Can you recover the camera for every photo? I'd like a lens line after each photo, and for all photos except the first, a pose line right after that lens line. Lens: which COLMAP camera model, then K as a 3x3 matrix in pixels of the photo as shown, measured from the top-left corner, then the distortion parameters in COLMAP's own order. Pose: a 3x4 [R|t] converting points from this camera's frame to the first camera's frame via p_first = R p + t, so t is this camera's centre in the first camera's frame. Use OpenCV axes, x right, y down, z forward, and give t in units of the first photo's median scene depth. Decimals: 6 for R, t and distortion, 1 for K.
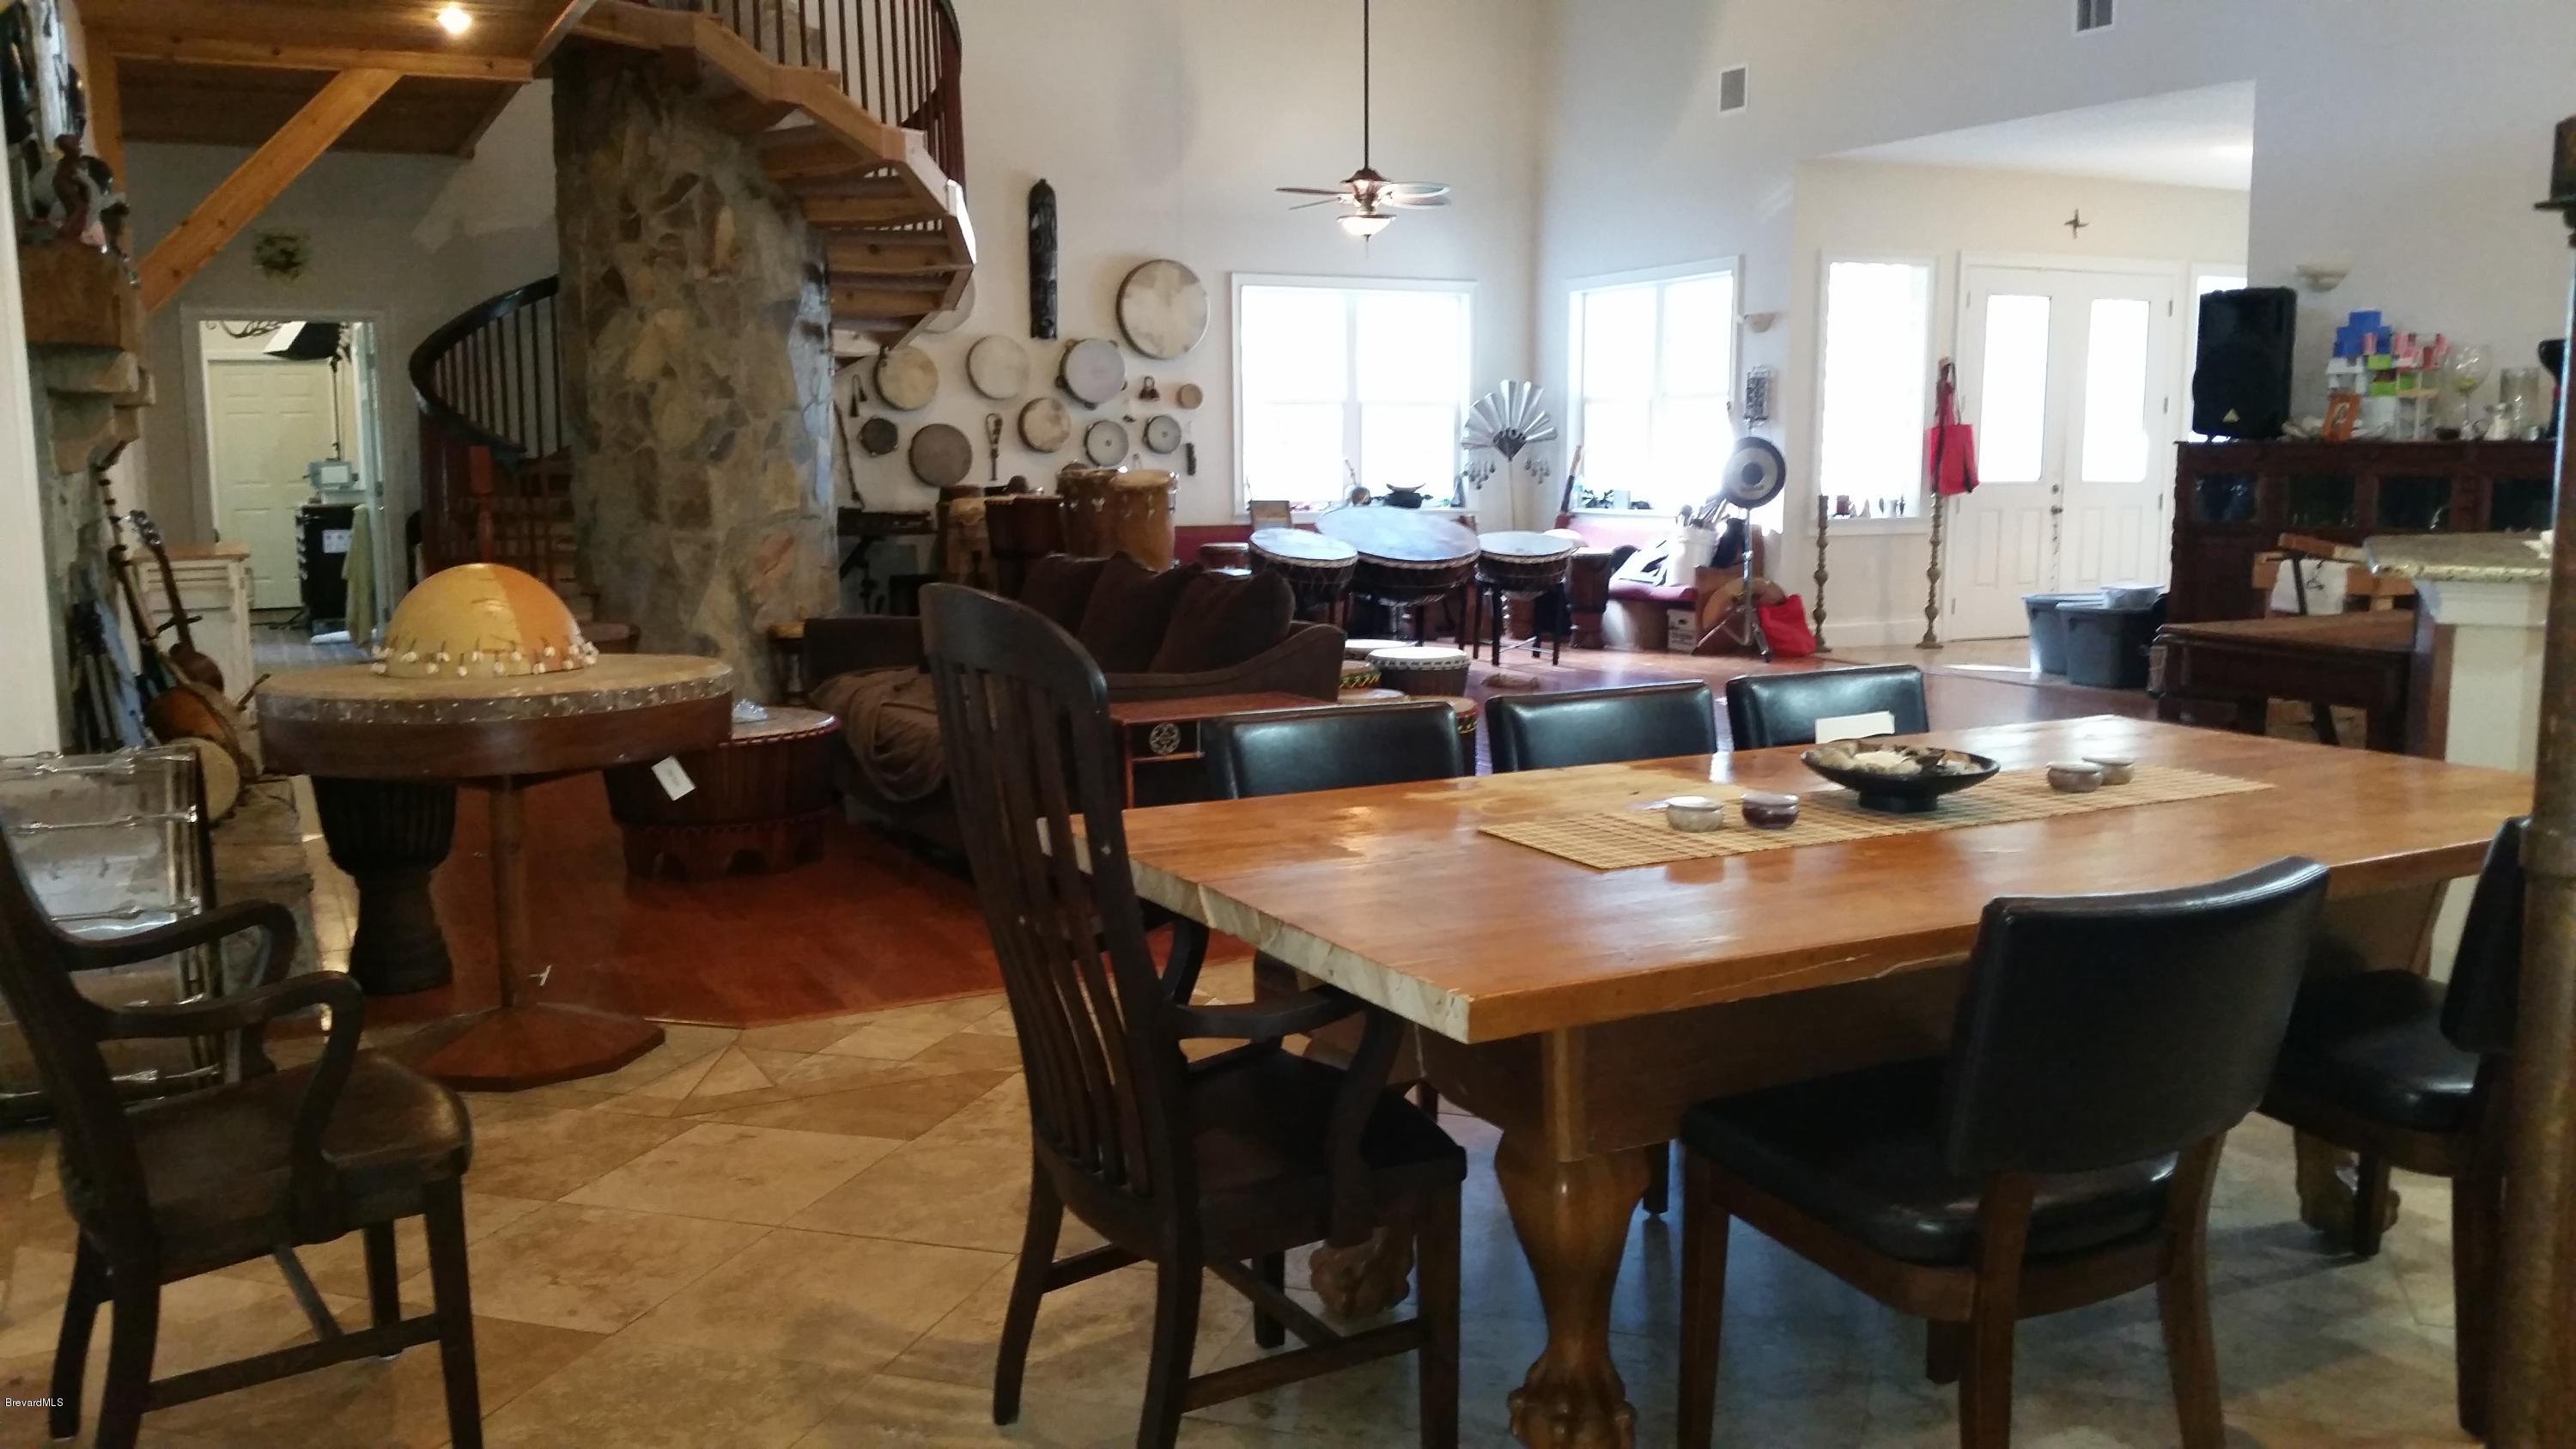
lens RADIAL K [[2115.6, 0, 1324.3], [0, 2115.6, 788.6], [0, 0, 1]] dist [0.137827, -0.304971]
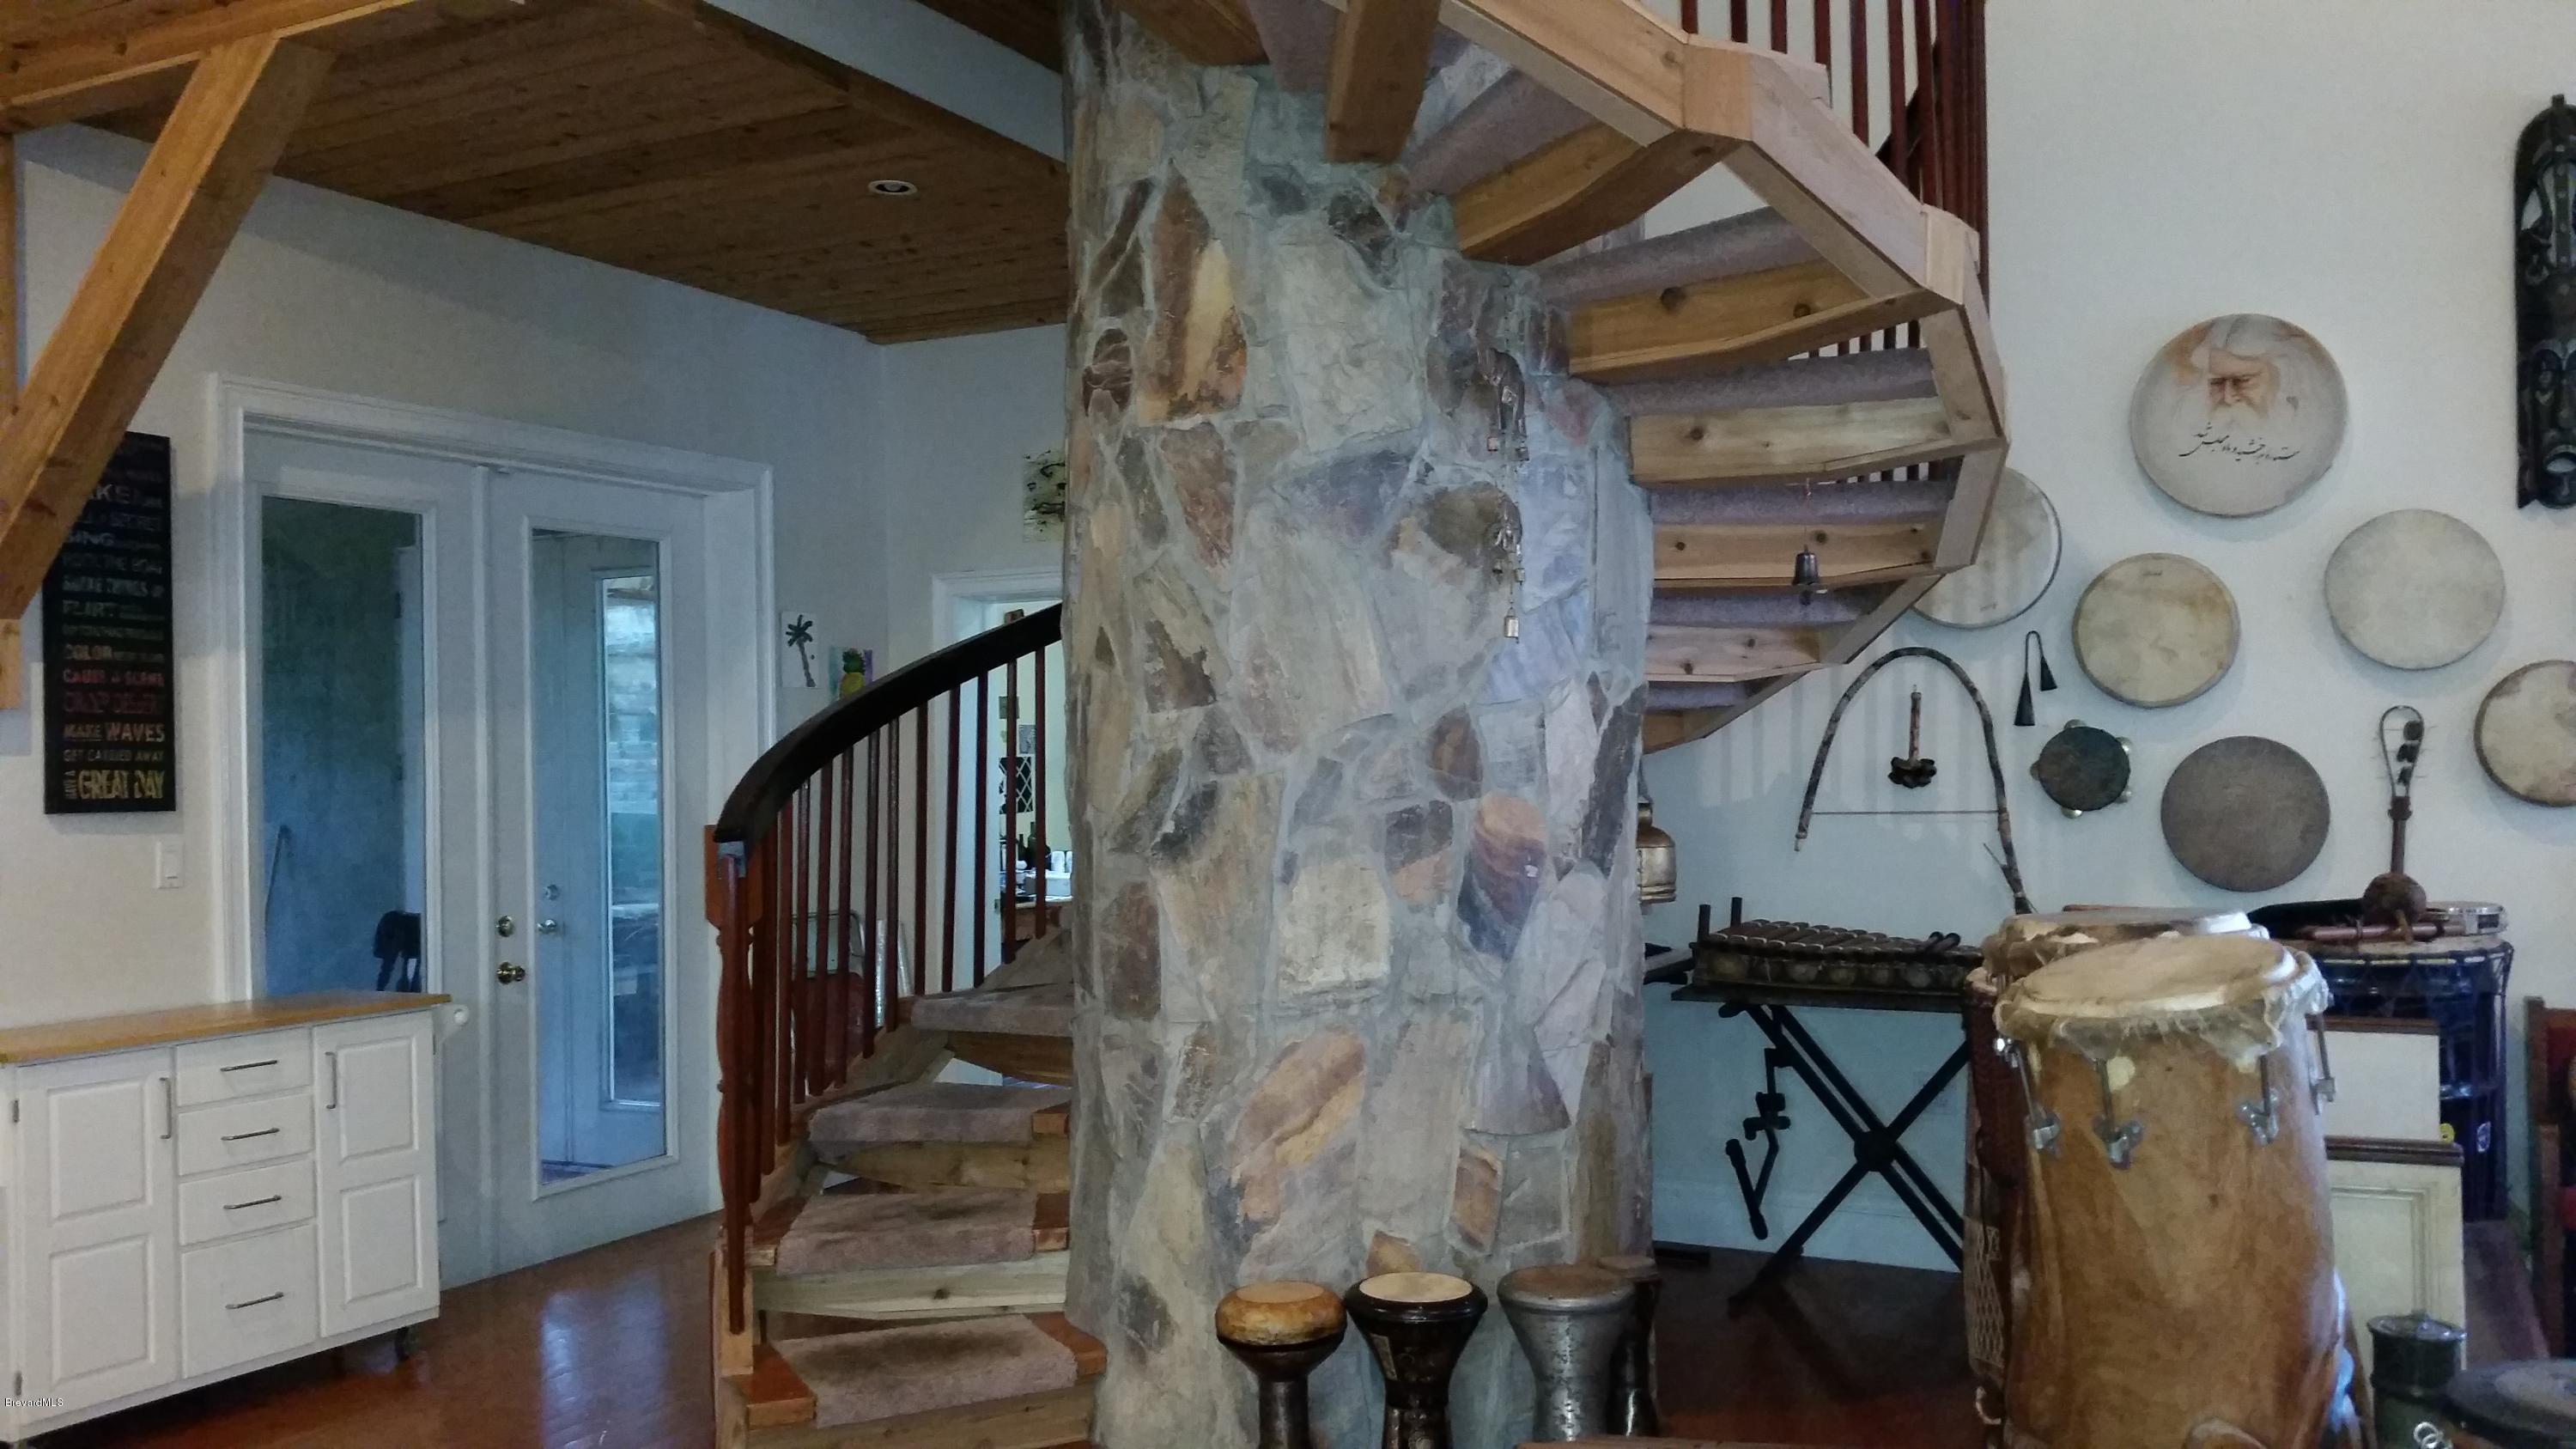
lens RADIAL K [[2115.6, 0, 1293.3], [0, 2115.6, 736.0], [0, 0, 1]] dist [0.137827, -0.304971]
pose [[0.579521, -0.012053, -0.814868, 0.056778], [-0.117024, 0.988298, -0.097843, -0.137672], [0.806512, 0.152061, 0.571328, 0.776025]]
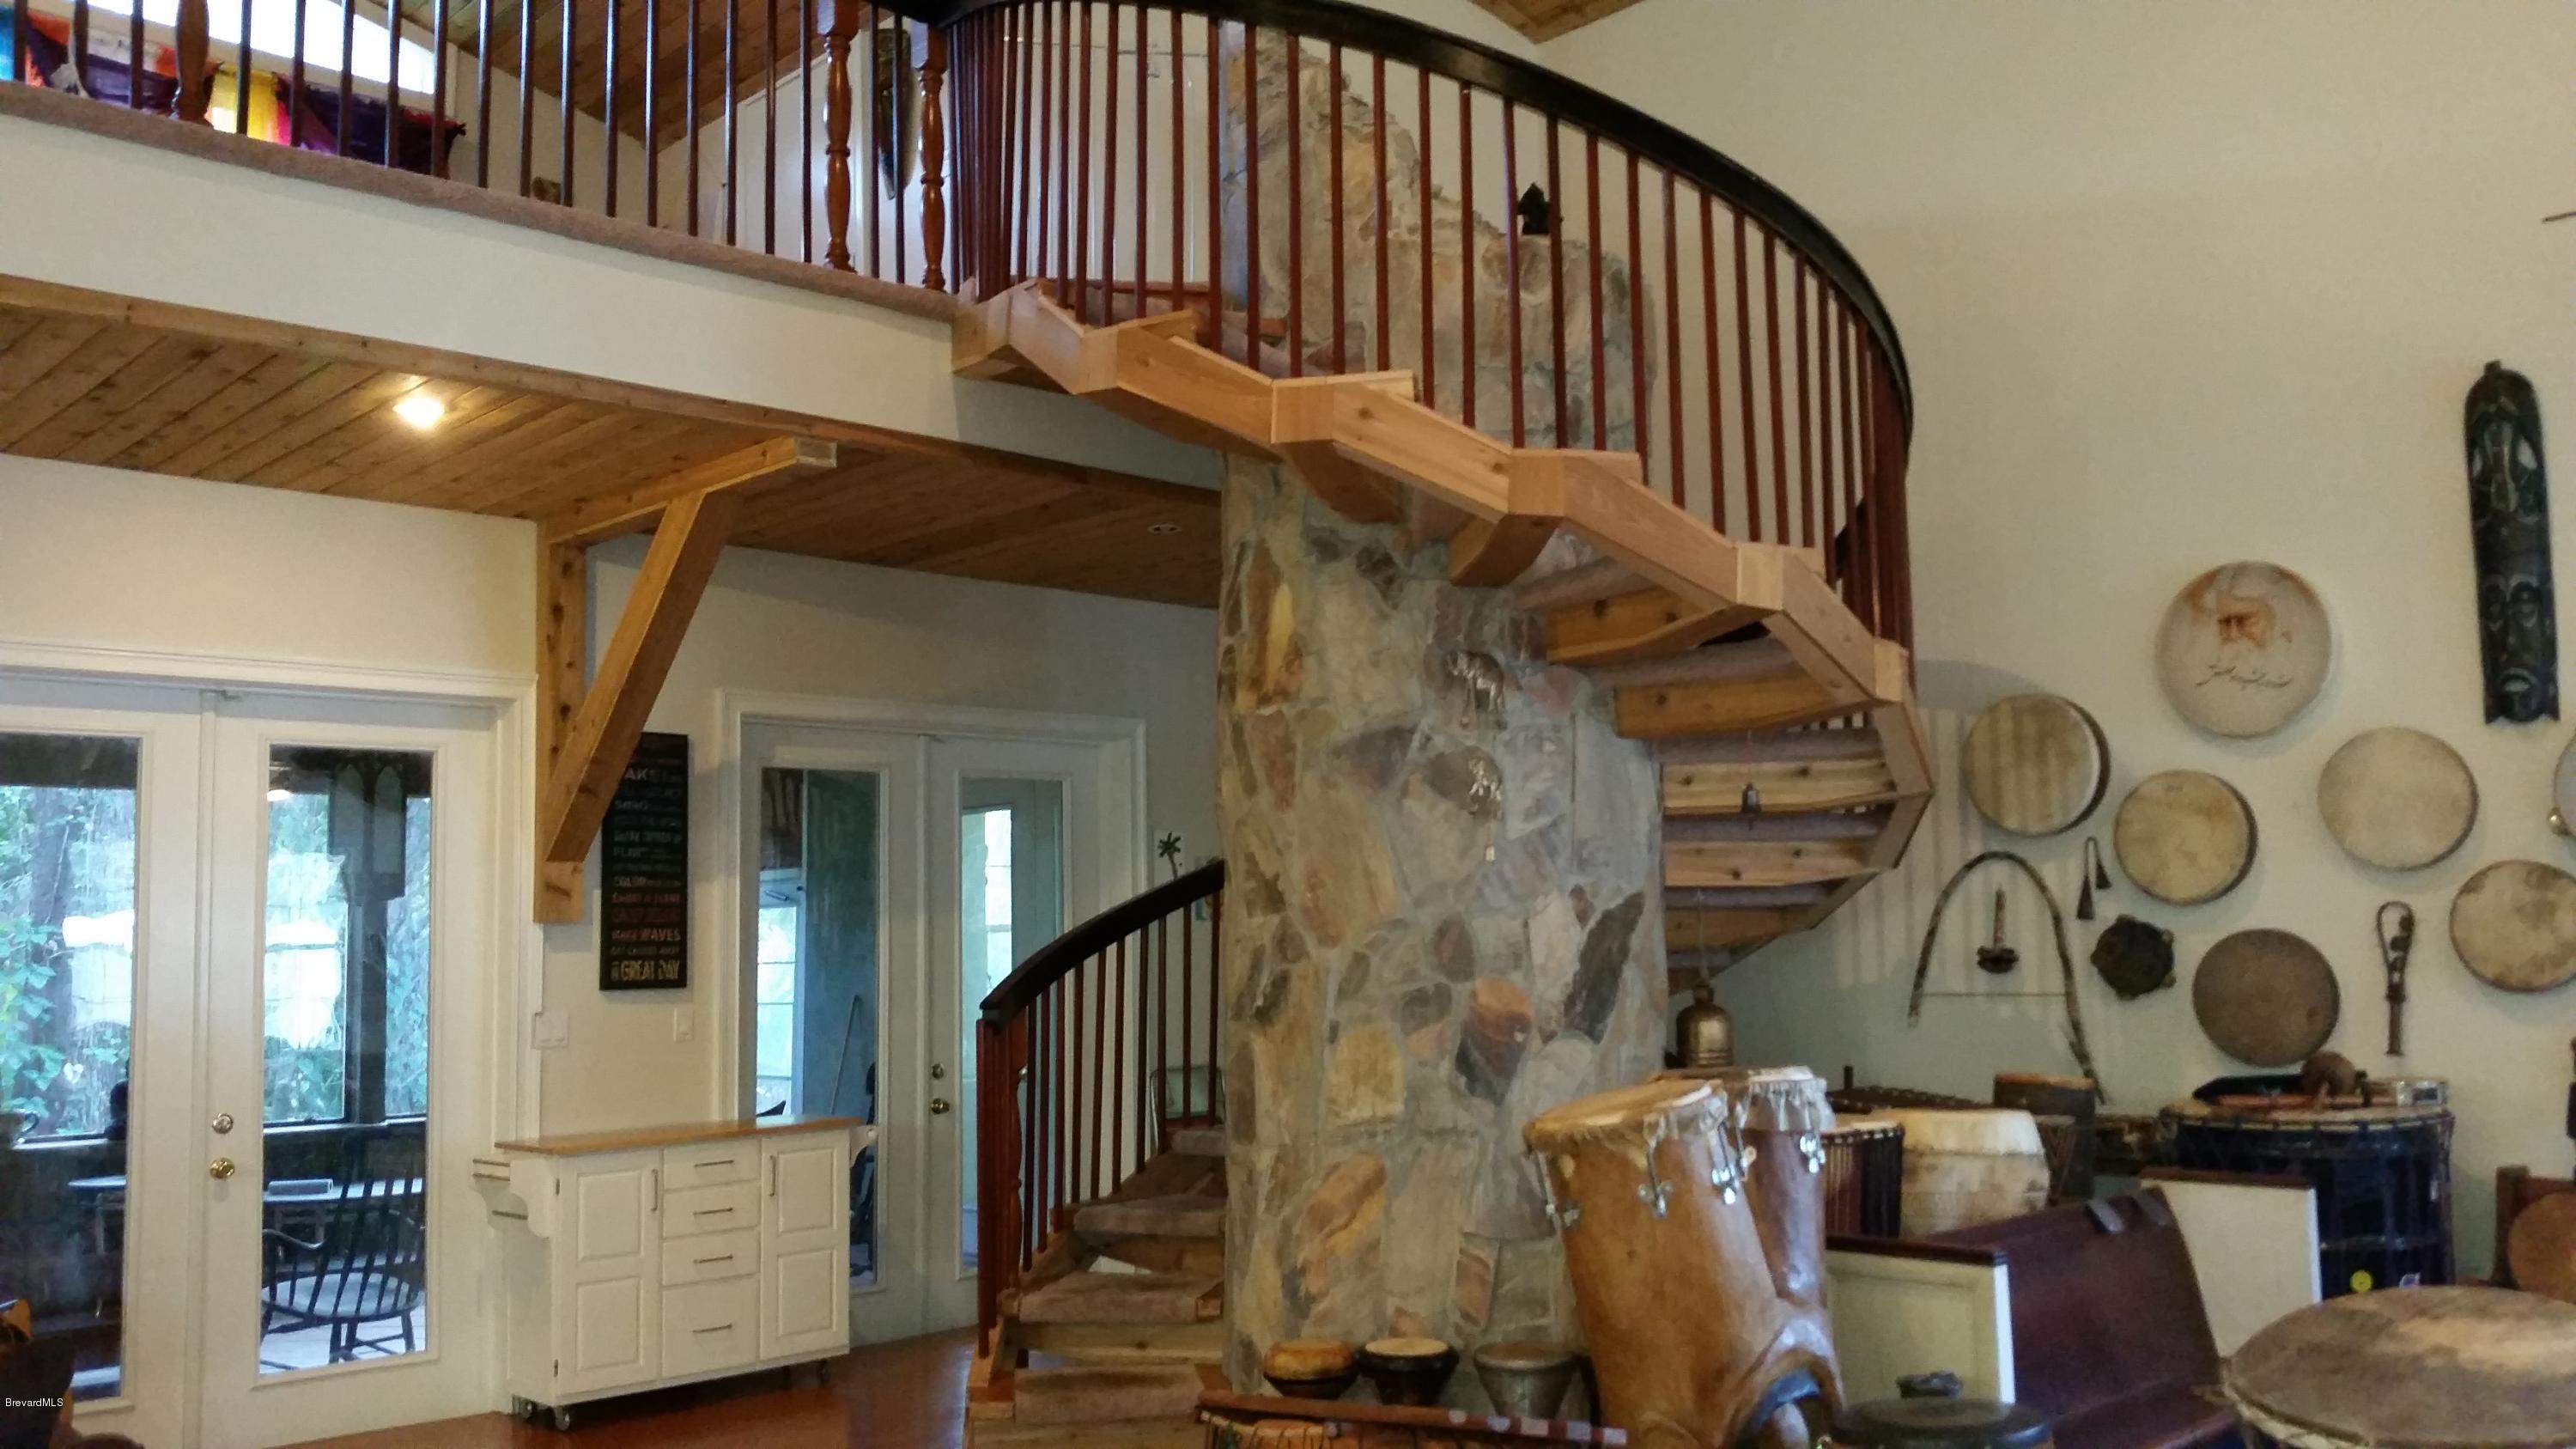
lens RADIAL K [[2115.6, 0, 1306.9], [0, 2115.6, 721.2], [0, 0, 1]] dist [0.137827, -0.304971]
pose [[0.291343, -0.098463, -0.951538, 0.253879], [-0.133751, 0.980726, -0.142436, -0.151550], [0.947222, 0.168766, 0.272558, 0.836429]]
